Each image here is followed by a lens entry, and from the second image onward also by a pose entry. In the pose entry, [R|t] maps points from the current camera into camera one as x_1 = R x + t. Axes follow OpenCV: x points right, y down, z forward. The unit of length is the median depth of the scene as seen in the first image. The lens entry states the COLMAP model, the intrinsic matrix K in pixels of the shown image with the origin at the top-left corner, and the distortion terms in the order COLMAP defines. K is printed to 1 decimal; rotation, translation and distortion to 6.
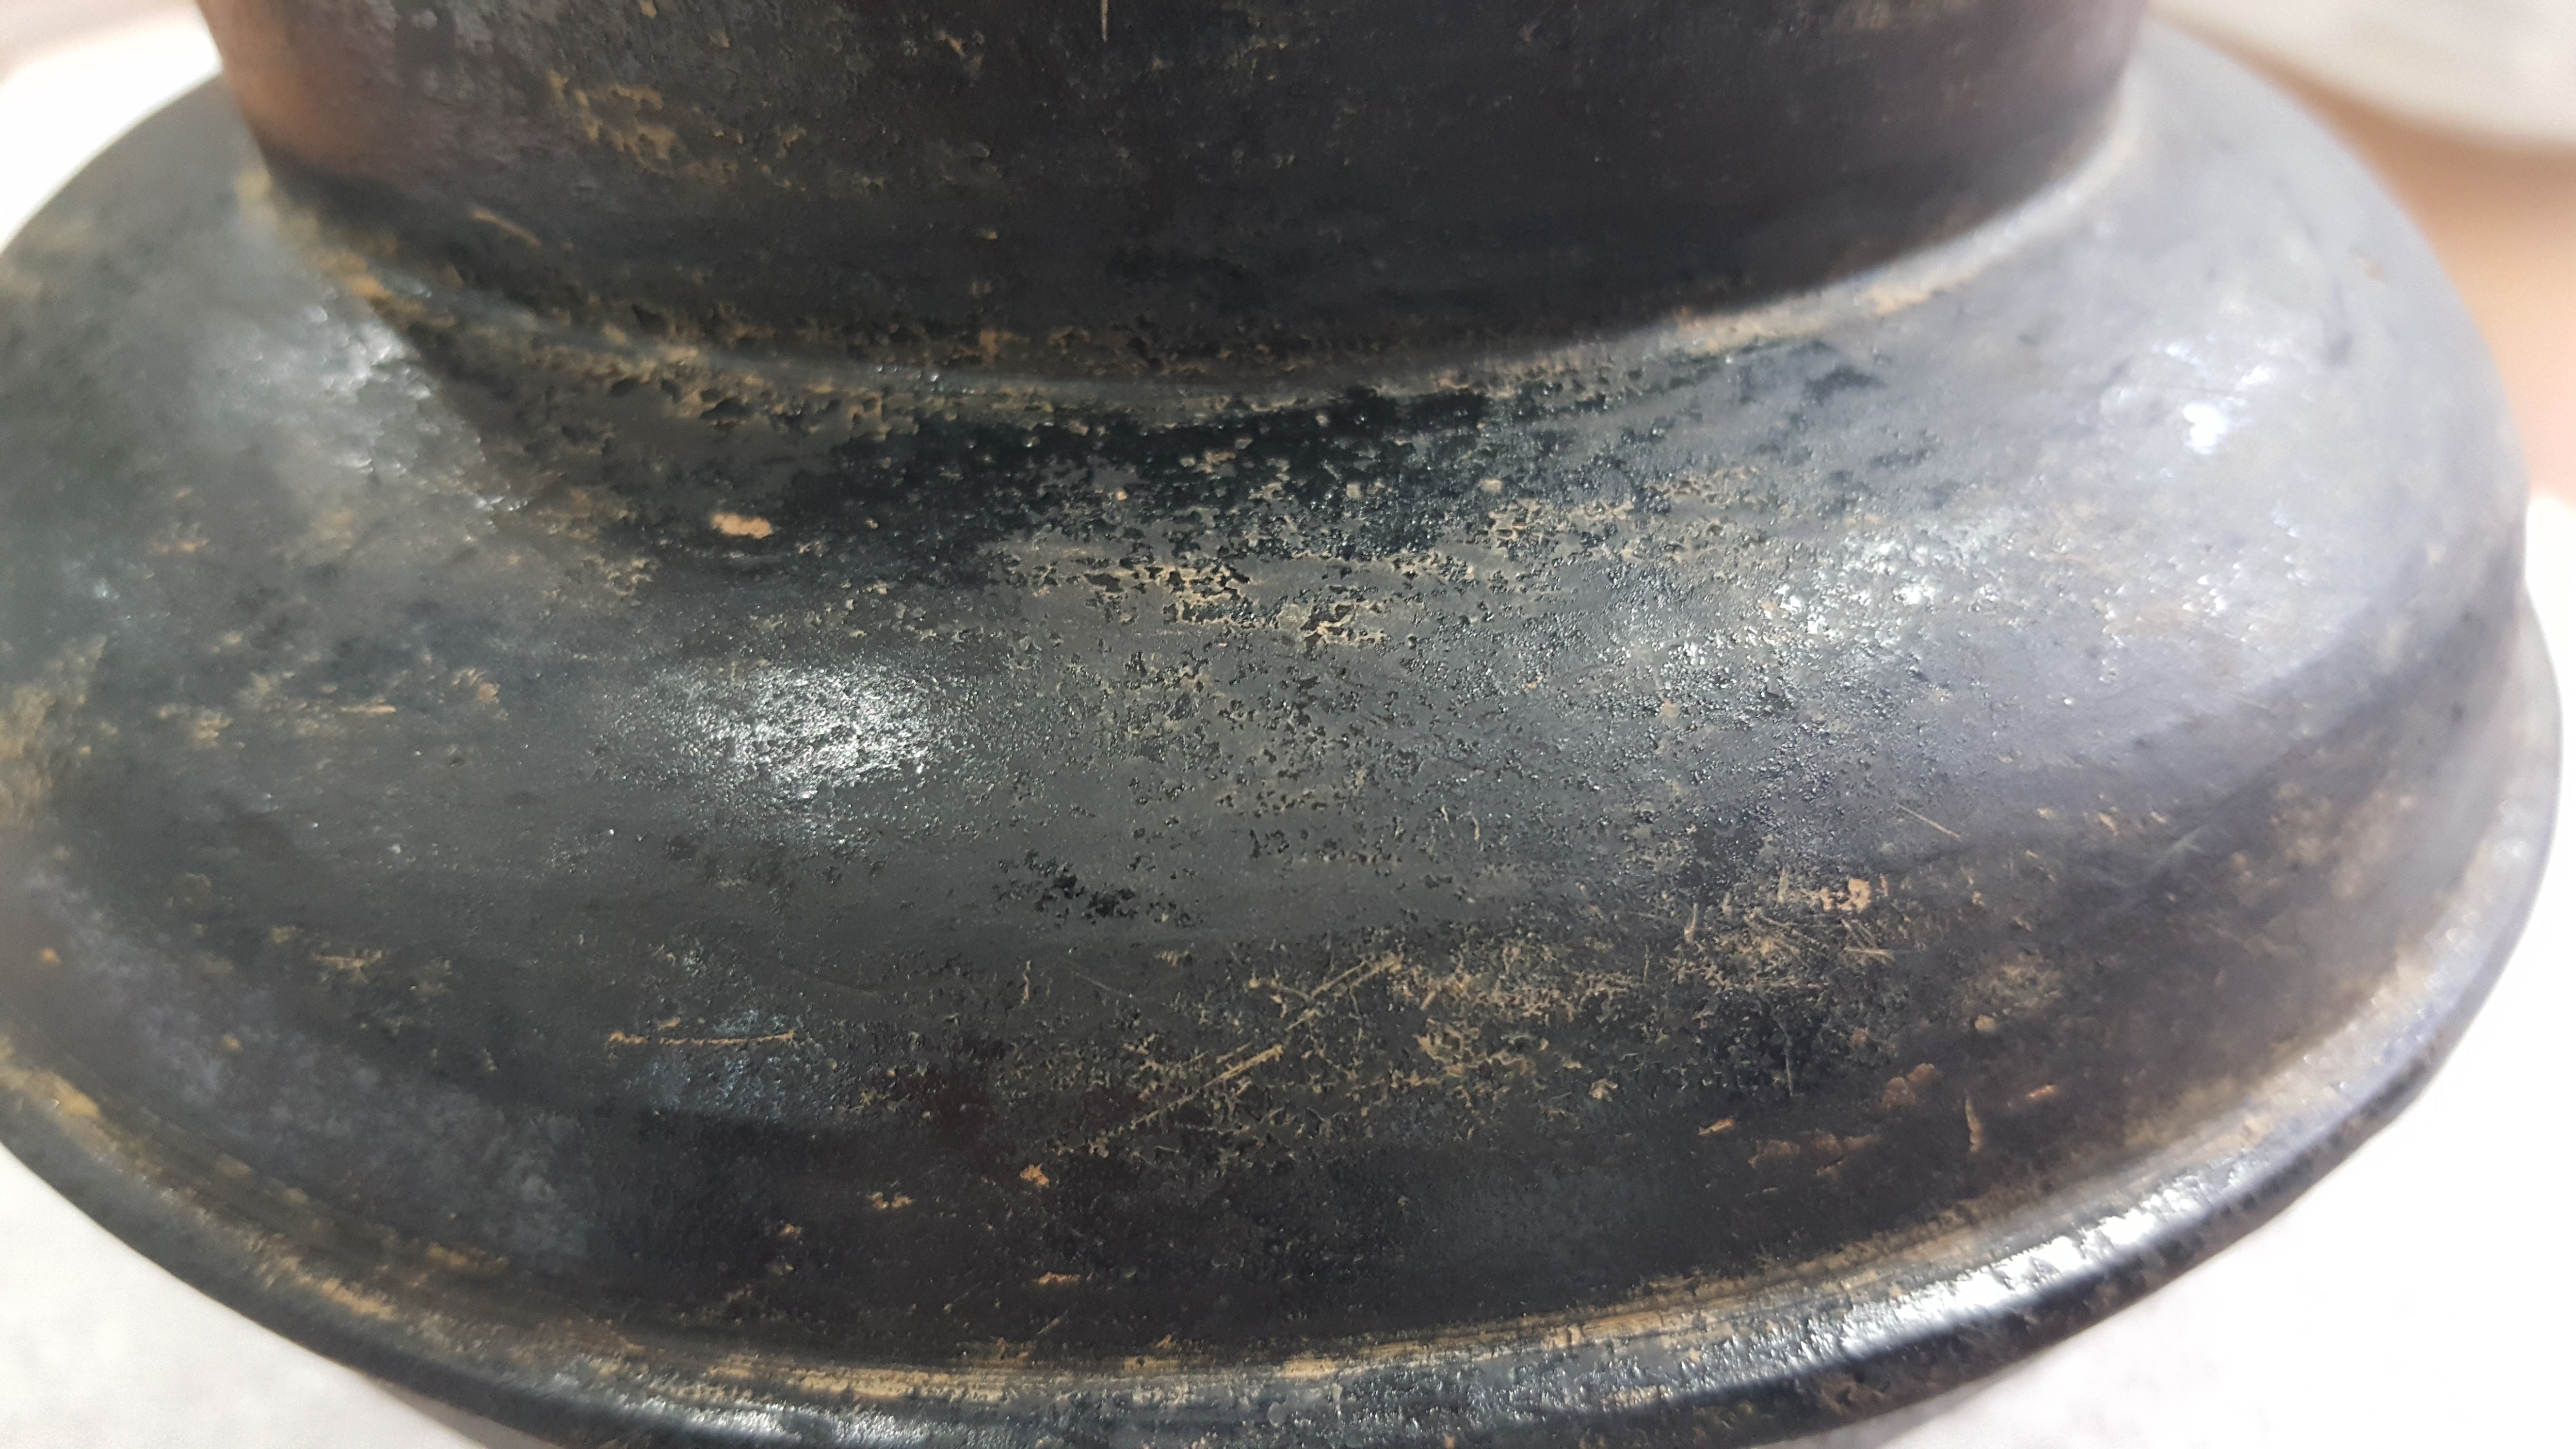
lens RADIAL K [[2066.6, 0, 1260.8], [0, 2066.6, 719.9], [0, 0, 1]] dist [0.202395, -0.686809]
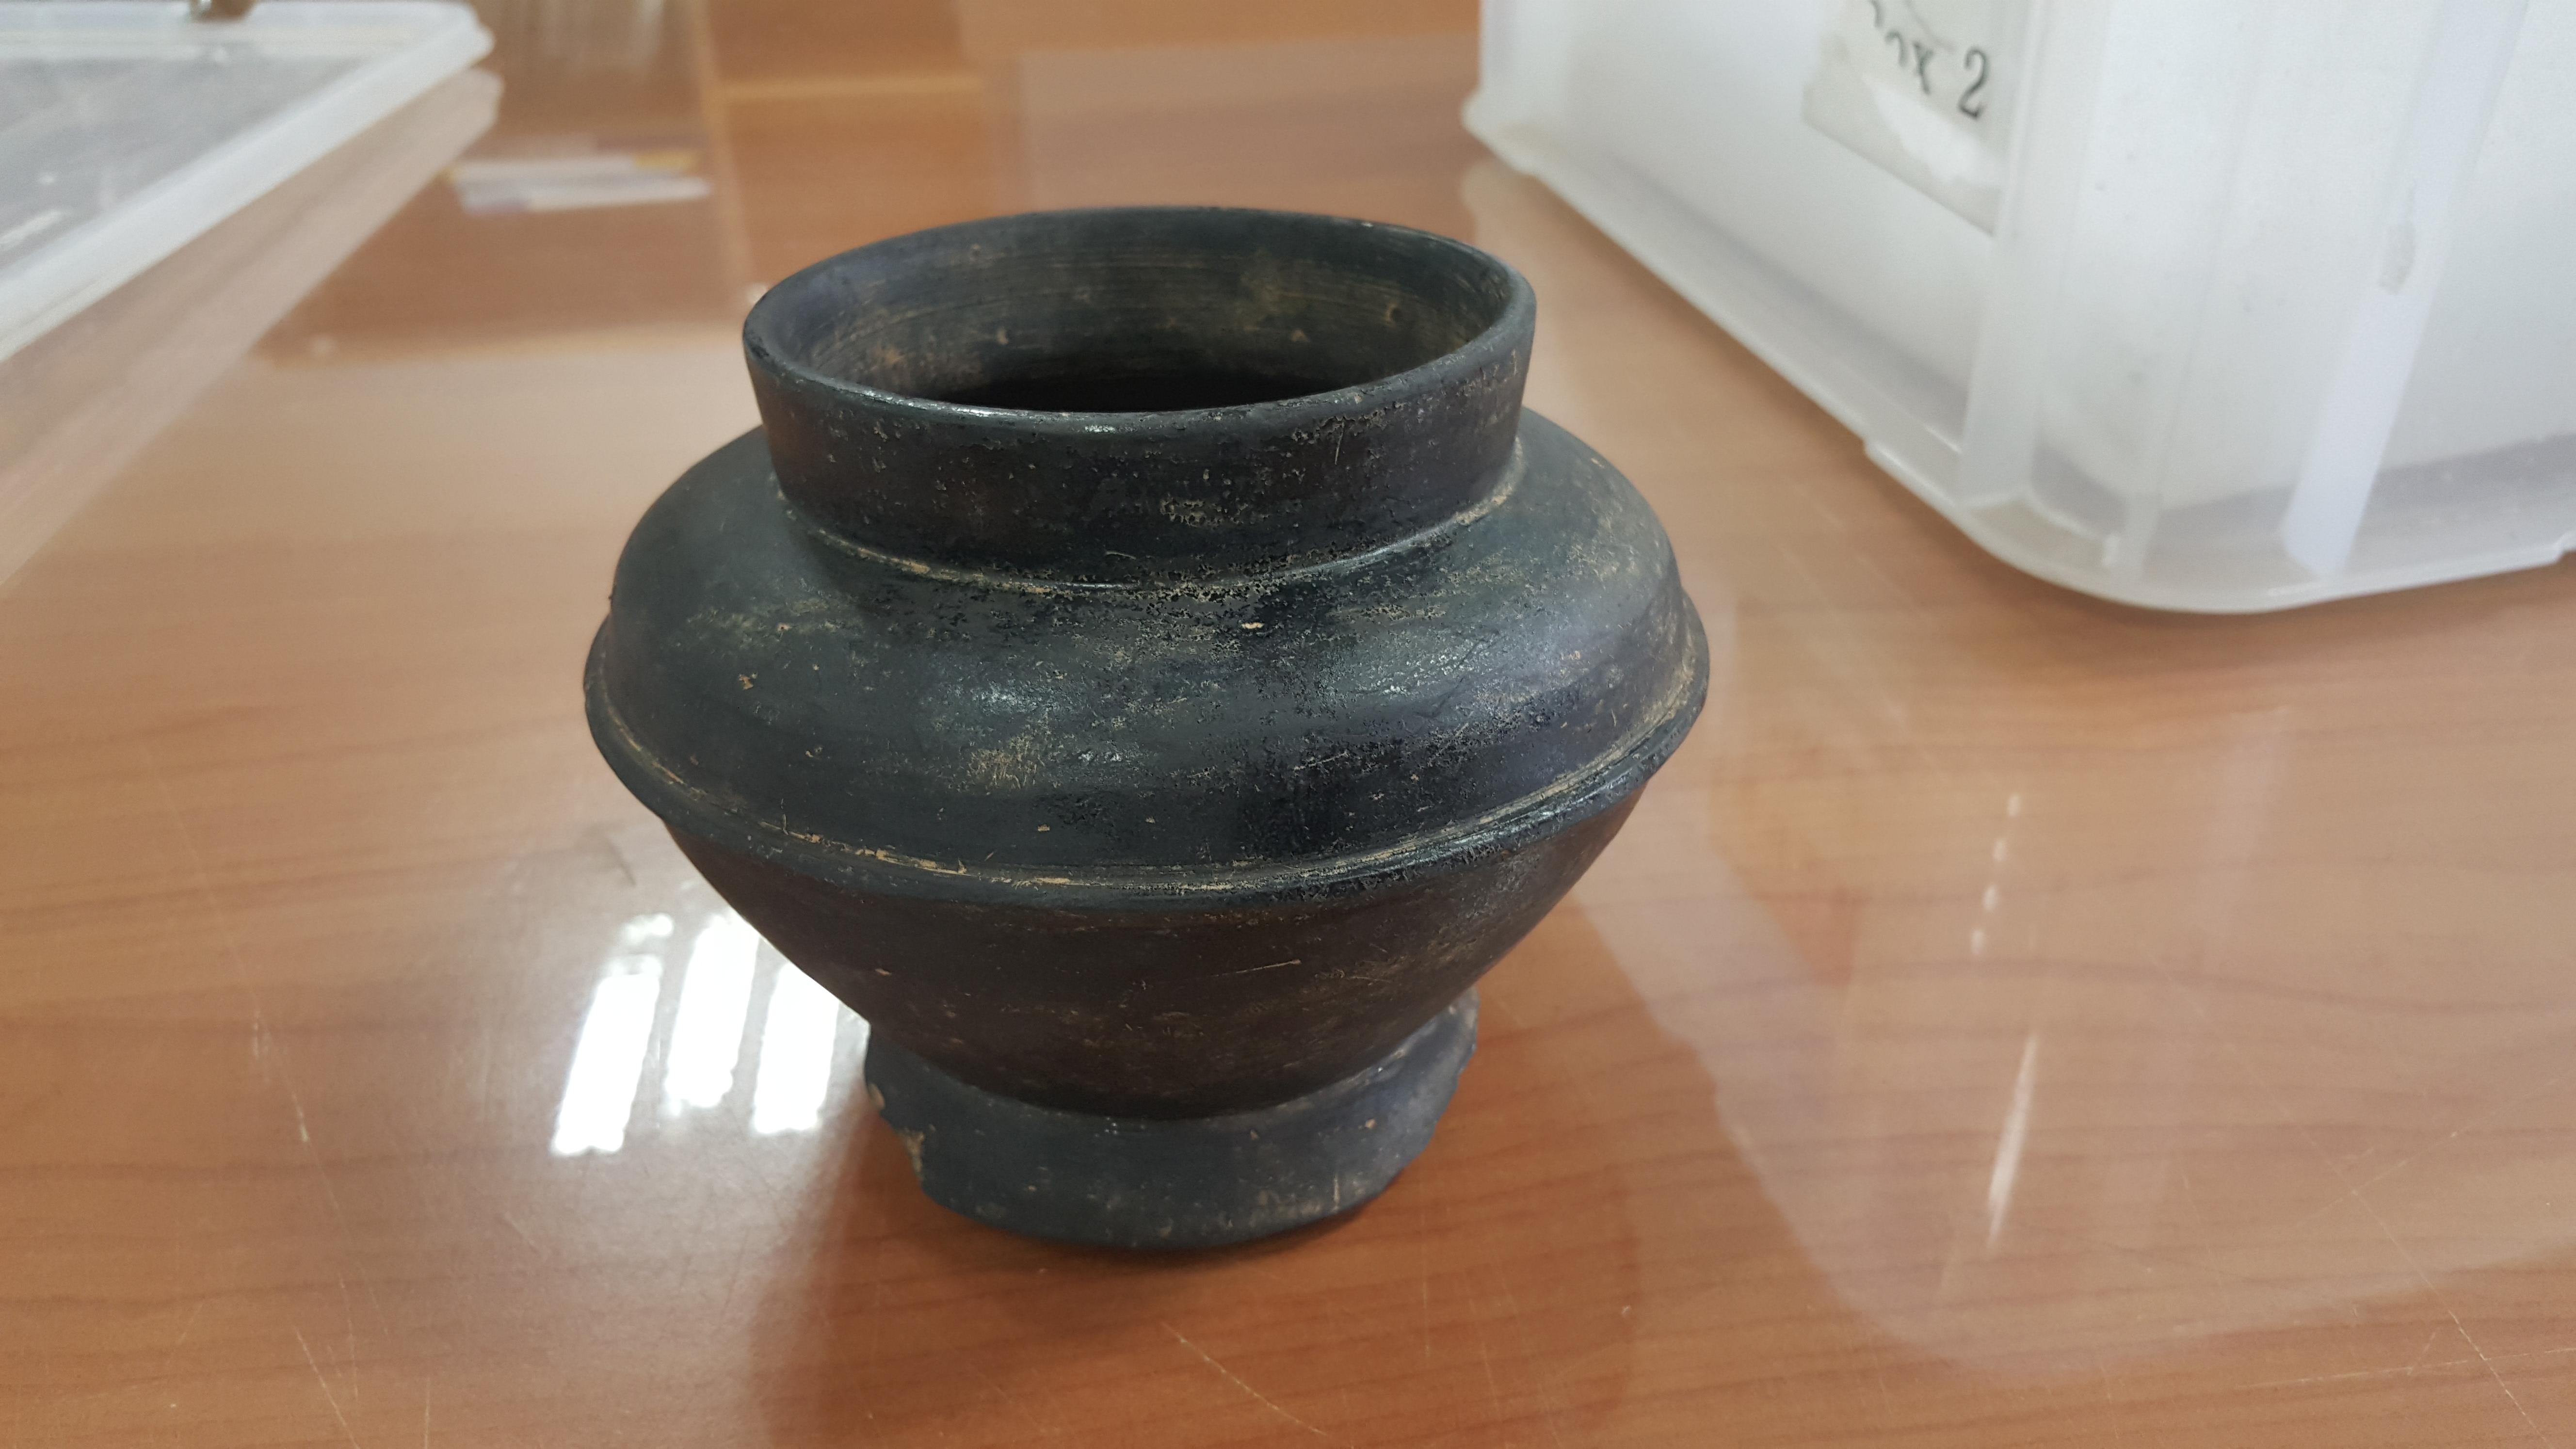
lens RADIAL K [[2060.8, 0, 1268.8], [0, 2060.8, 732.5], [0, 0, 1]] dist [0.192699, -0.570015]
pose [[0.867427, -0.220358, 0.446108, -1.686050], [0.275261, 0.959412, -0.061320, 0.266868], [-0.414489, 0.175987, 0.892876, -1.821400]]
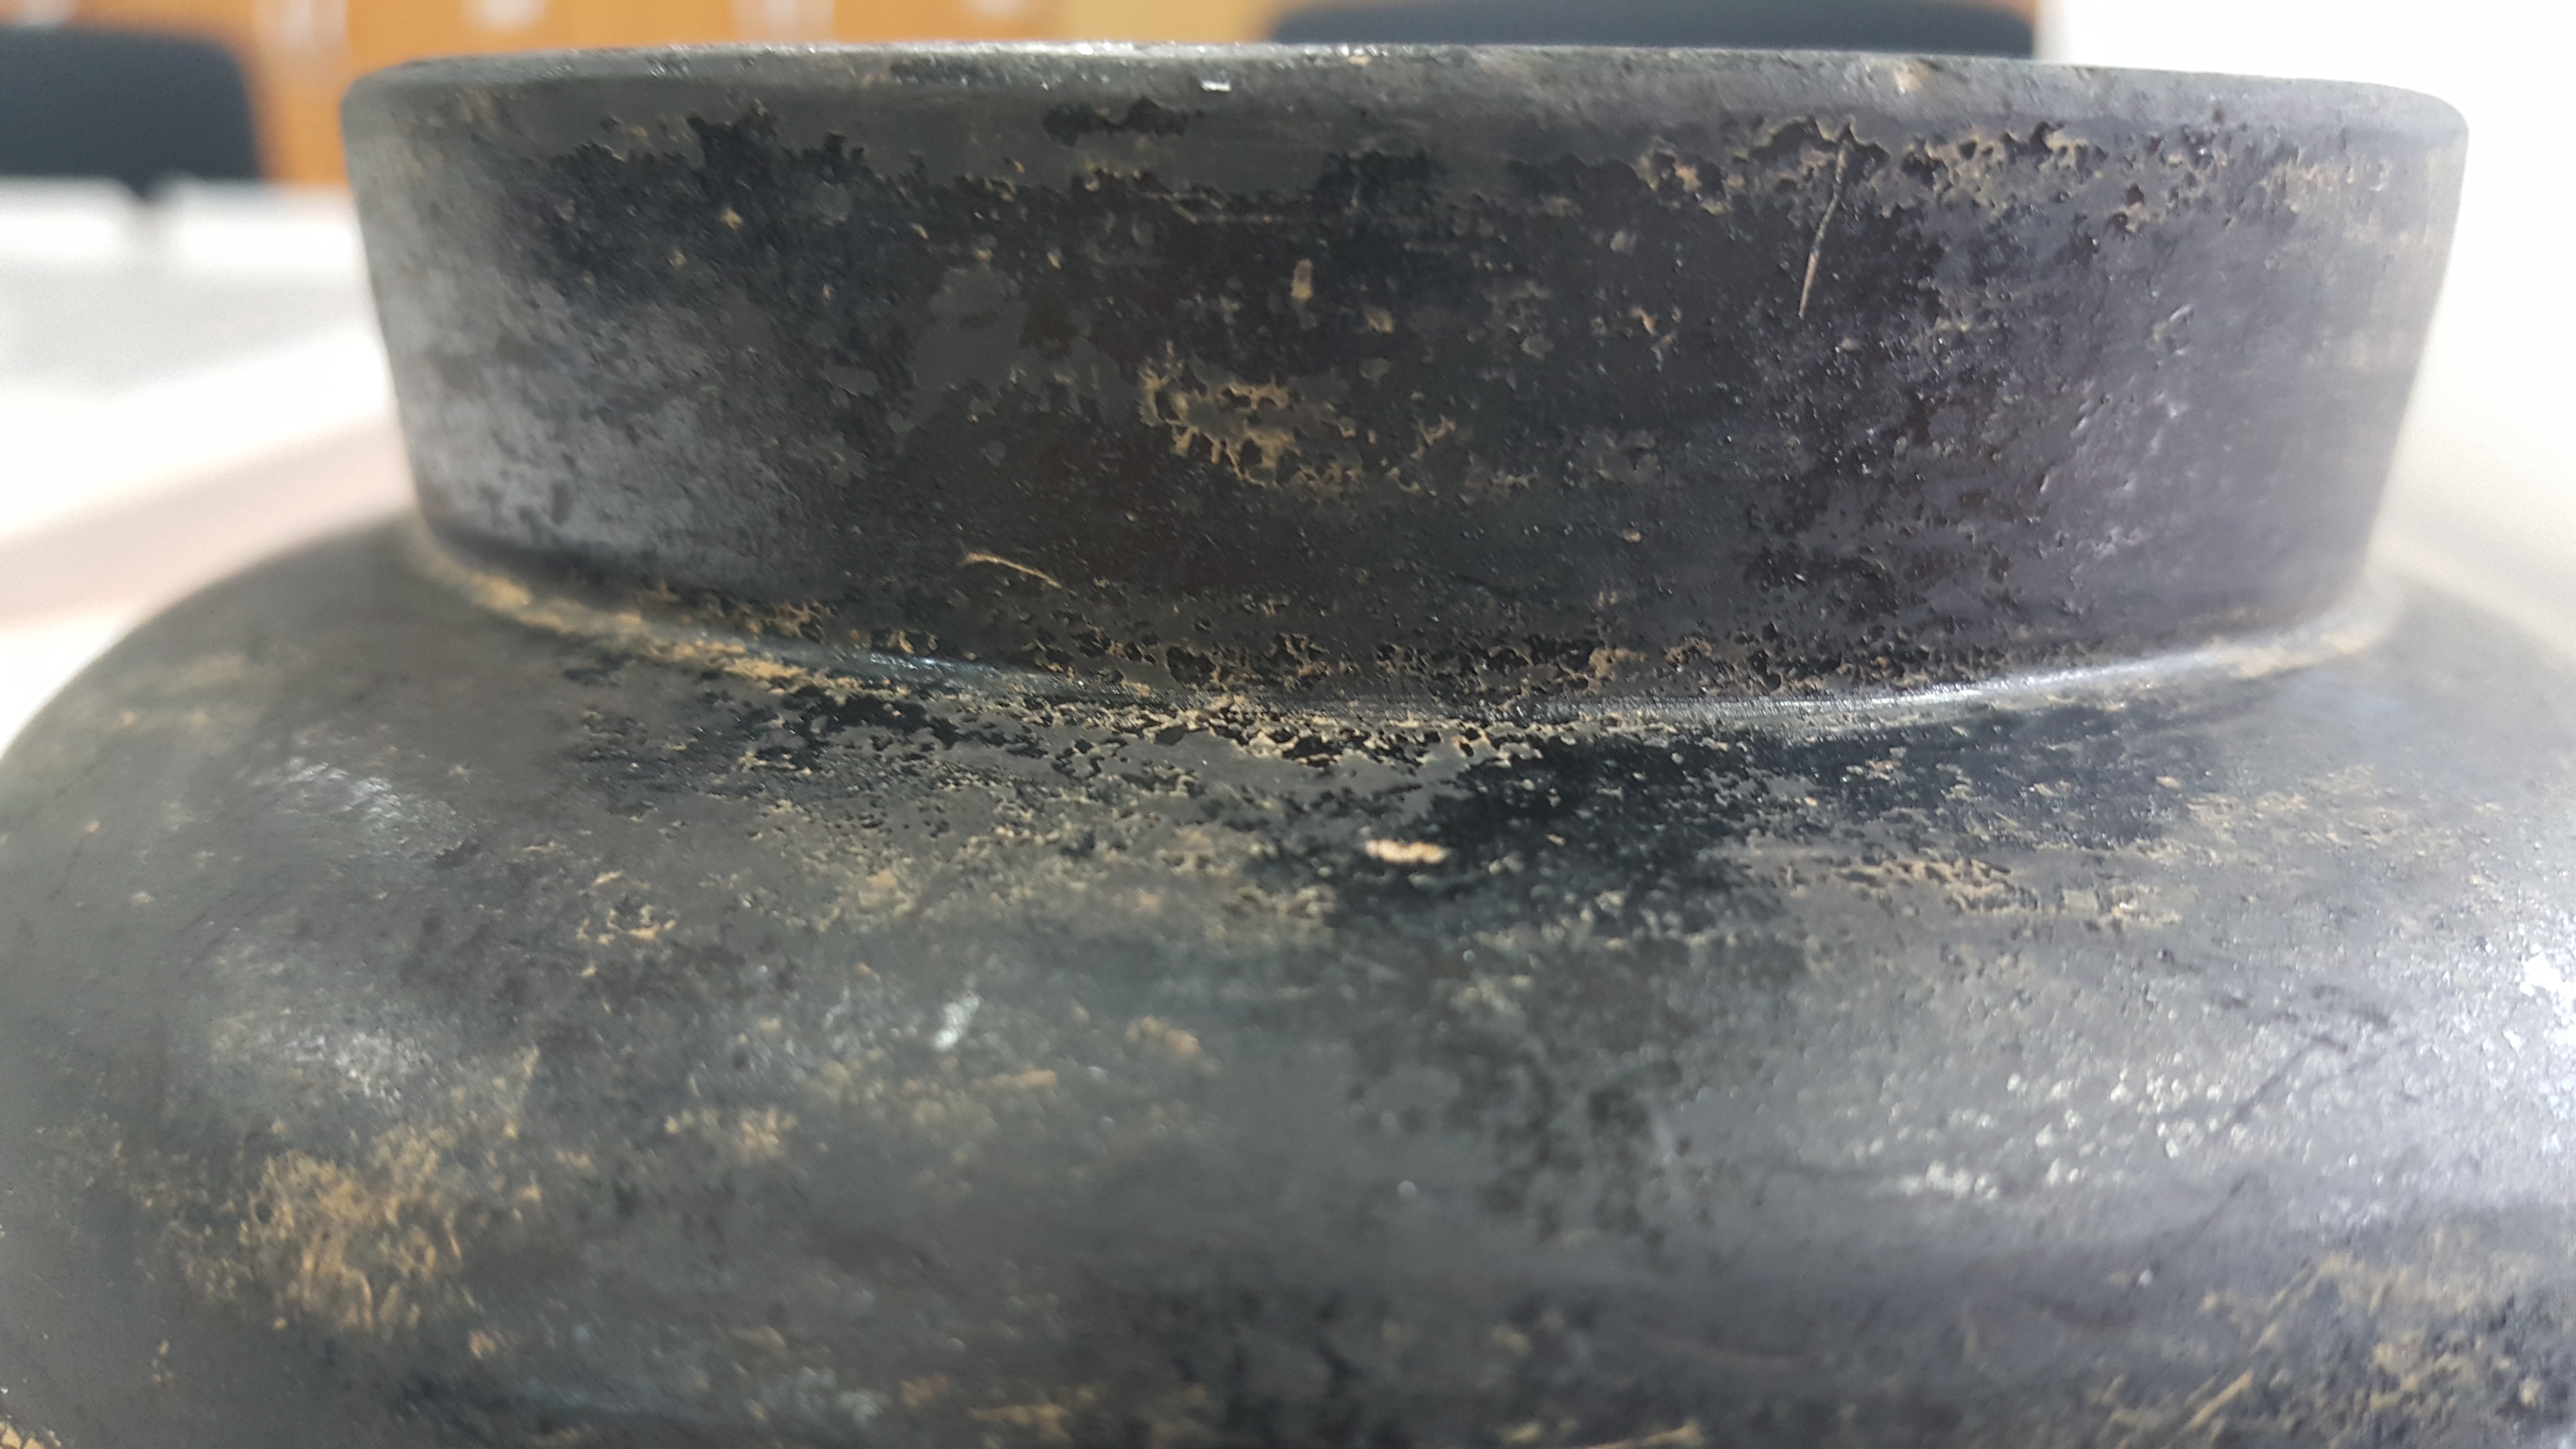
lens RADIAL K [[2109.9, 0, 1249.6], [0, 2109.9, 746.7], [0, 0, 1]] dist [0.178837, -0.627170]
pose [[0.973994, -0.024132, 0.225284, -0.506982], [0.094909, 0.946327, -0.308961, 0.128319], [-0.205737, 0.322307, 0.924008, 0.201131]]
